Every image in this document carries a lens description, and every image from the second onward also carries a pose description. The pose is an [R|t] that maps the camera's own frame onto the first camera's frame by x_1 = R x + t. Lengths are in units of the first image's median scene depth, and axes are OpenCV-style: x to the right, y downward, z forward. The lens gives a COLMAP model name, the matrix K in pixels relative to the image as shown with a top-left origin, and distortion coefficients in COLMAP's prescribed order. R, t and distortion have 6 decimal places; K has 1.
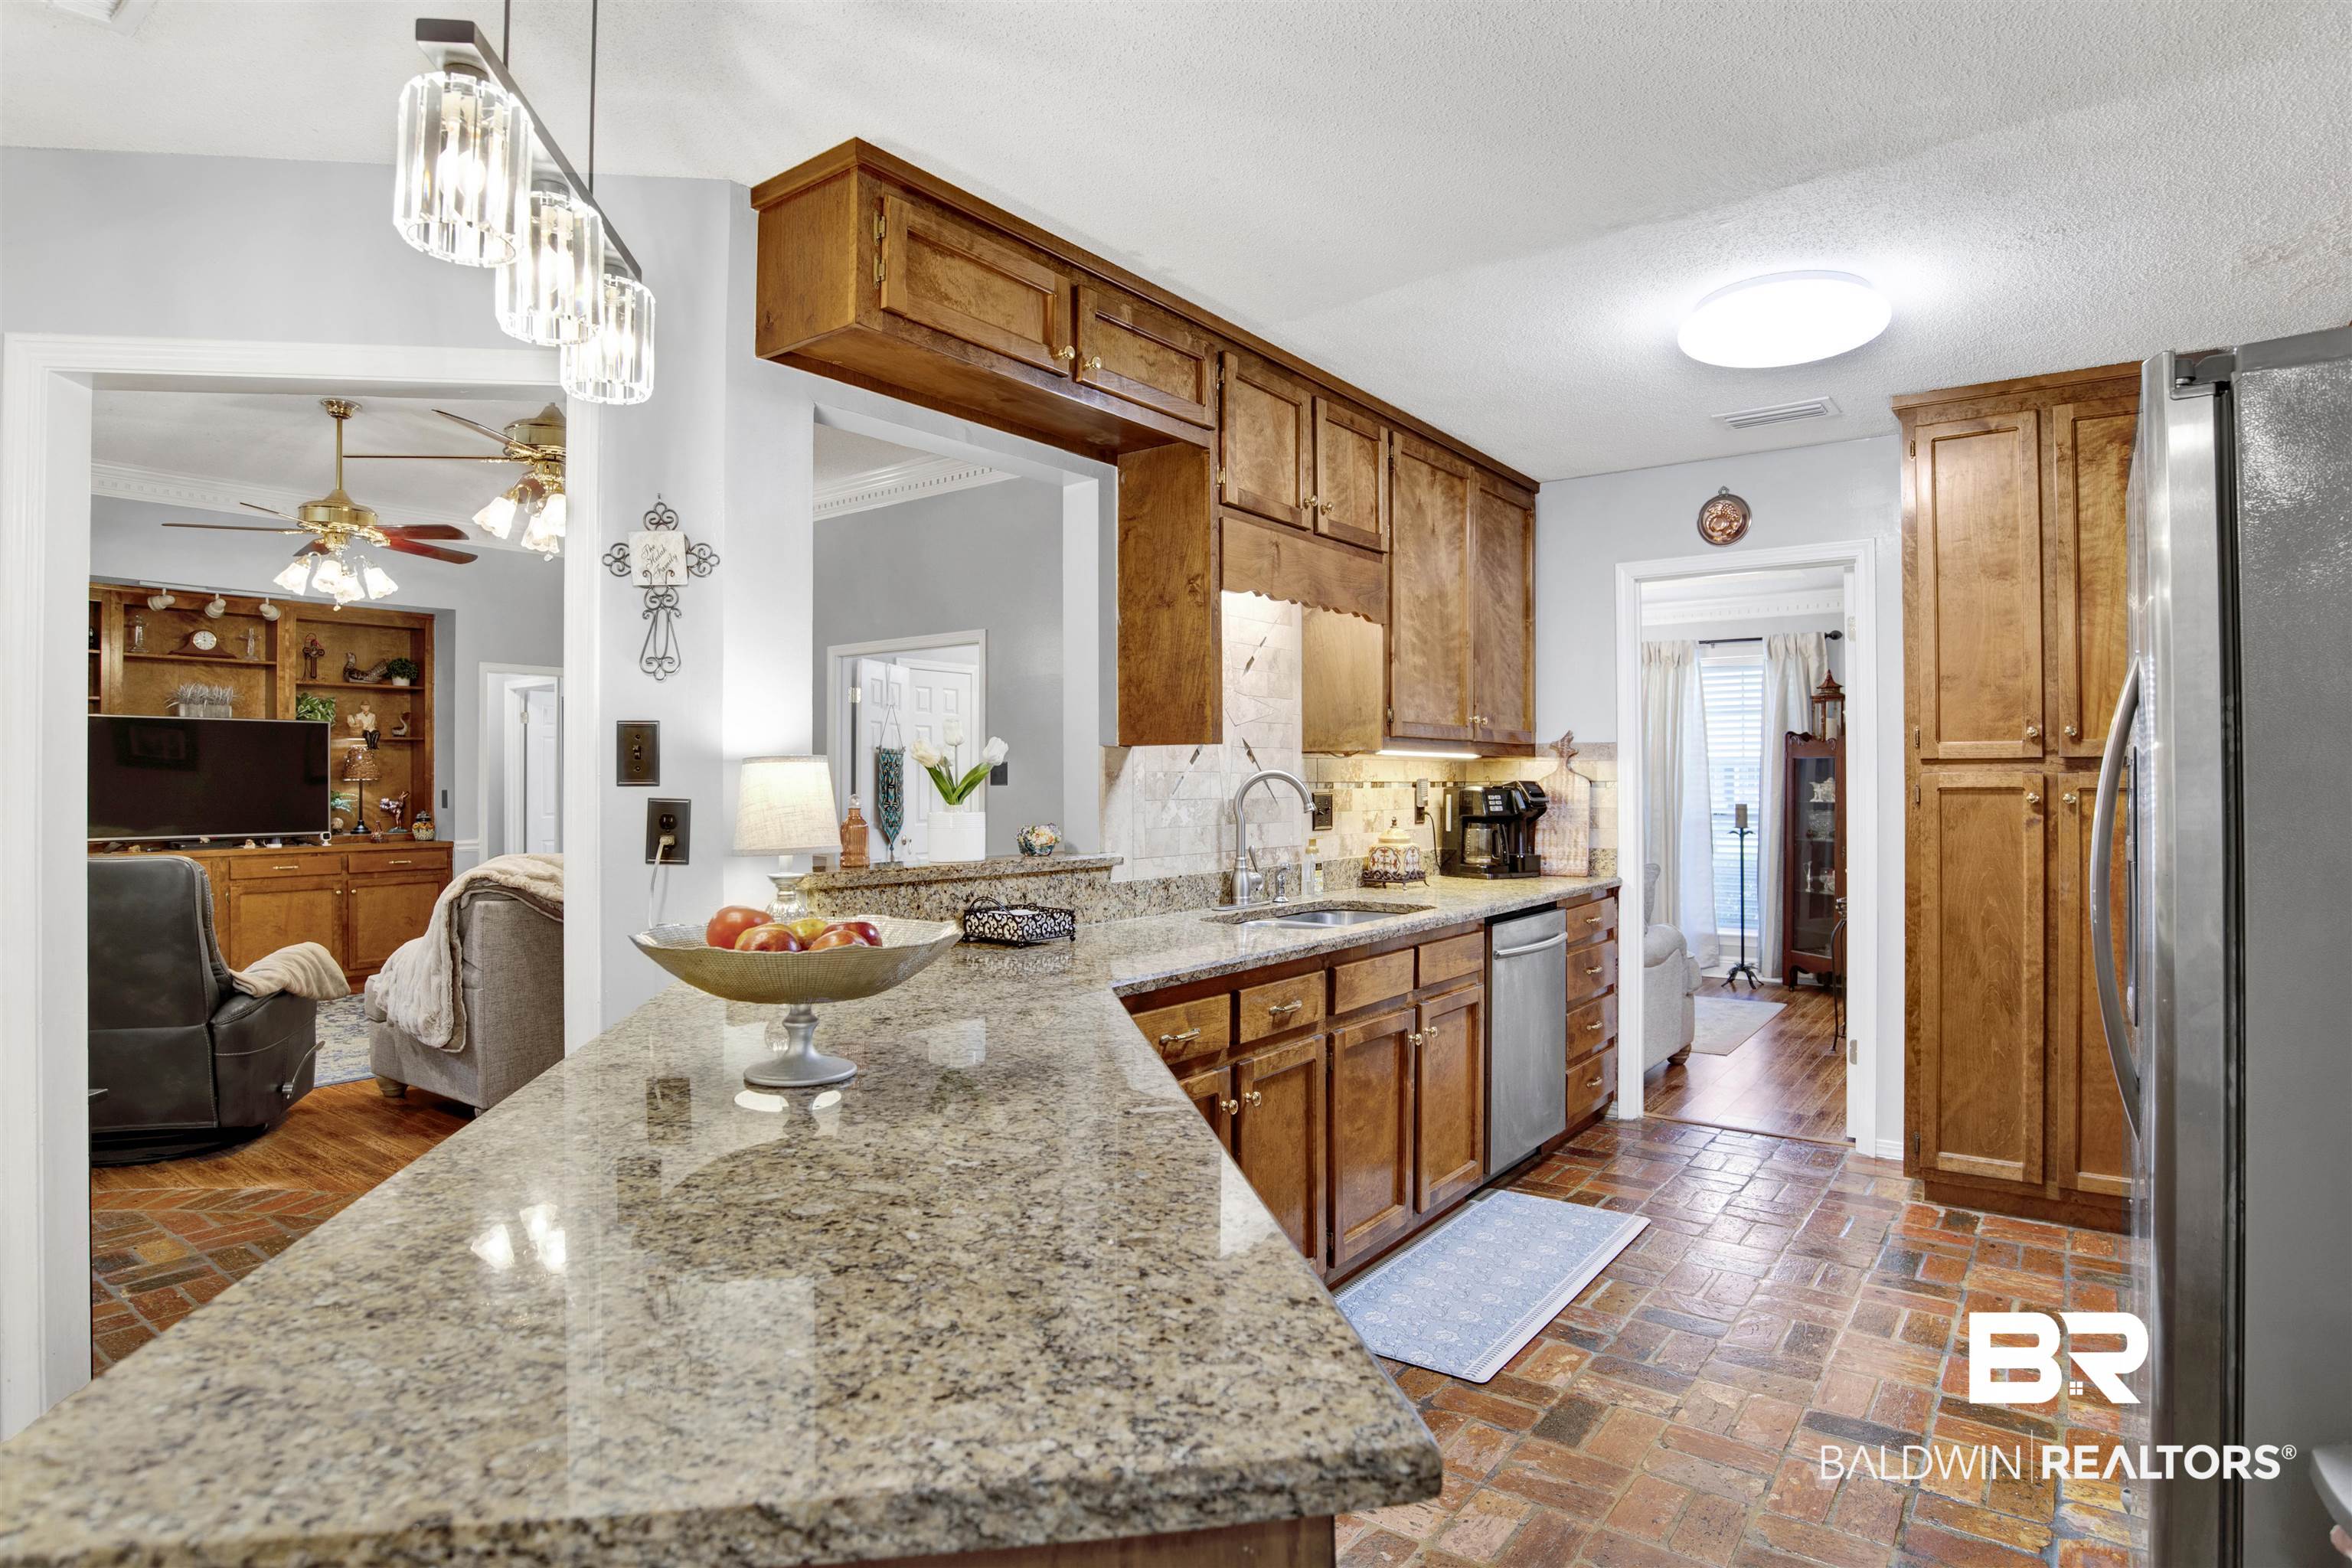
lens RADIAL K [[1244.7, 0, 1184.4], [0, 1244.7, 771.2], [0, 0, 1]] dist [-0.053046, 0.013203]
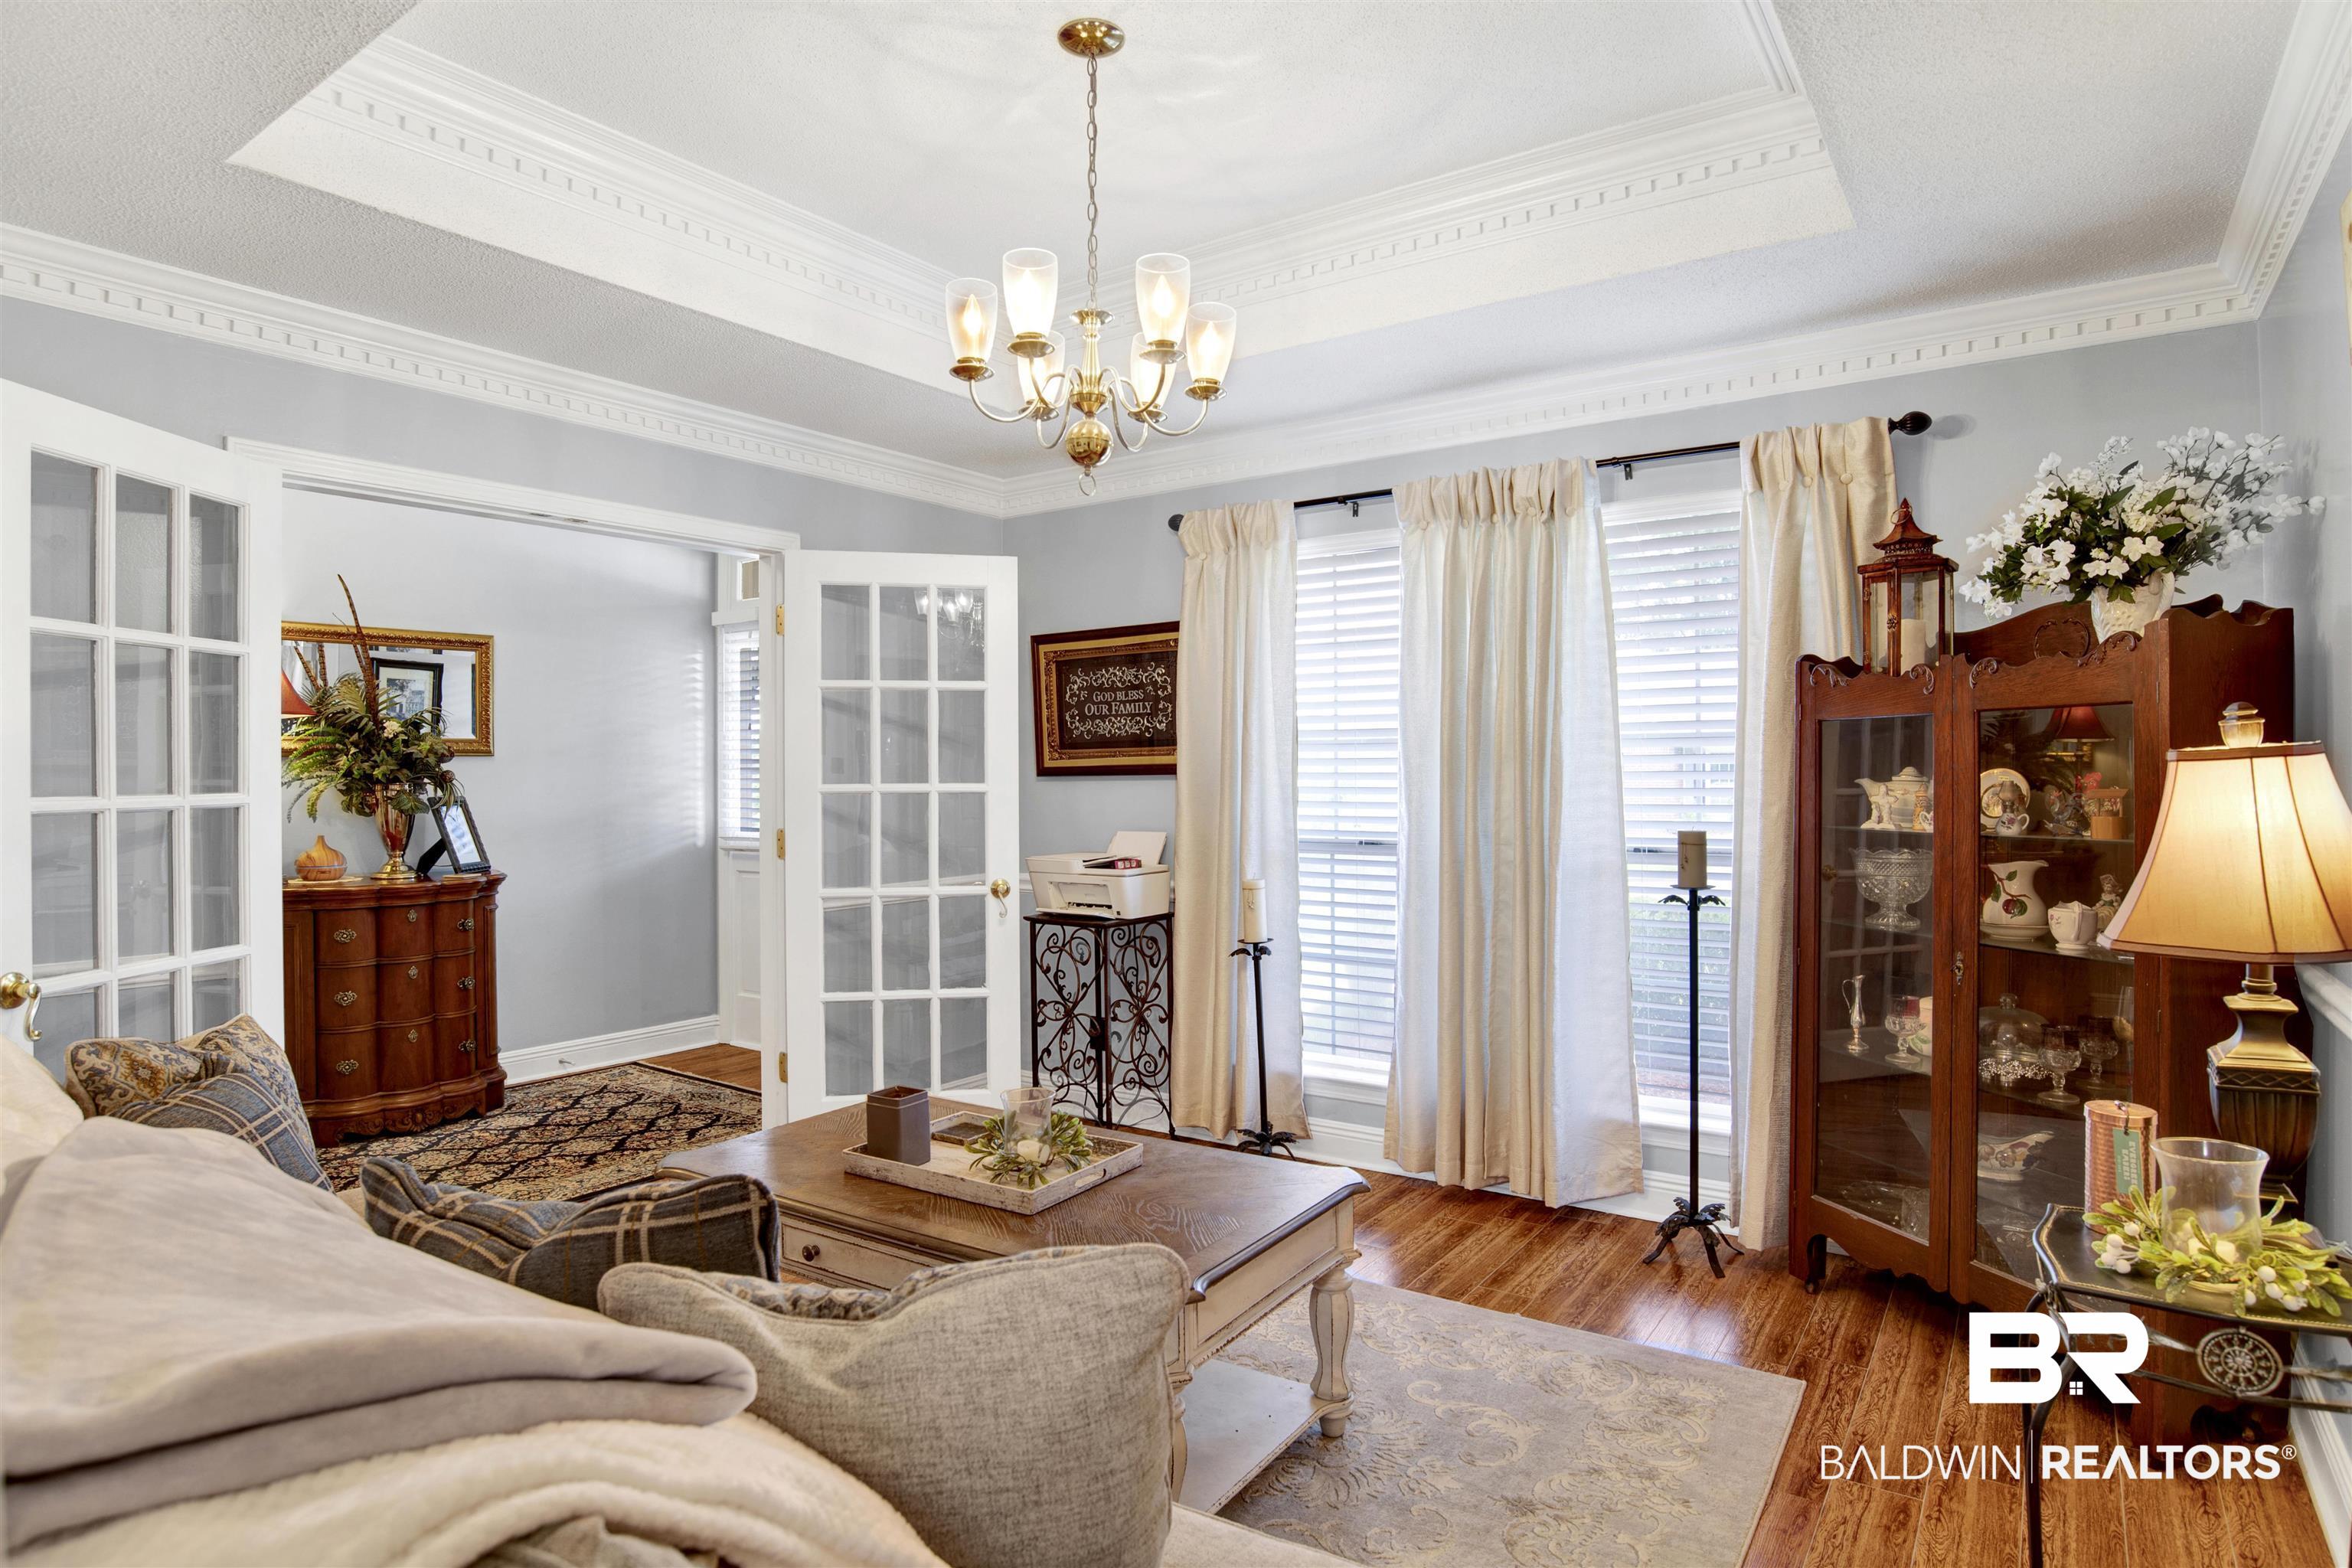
lens RADIAL K [[1244.7, 0, 1171.7], [0, 1244.7, 778.4], [0, 0, 1]] dist [-0.053046, 0.013203]
pose [[0.999964, -0.008446, -0.000358, 0.274411], [0.008450, 0.999854, 0.014845, 0.000549], [0.000232, -0.014848, 0.999890, 0.577657]]
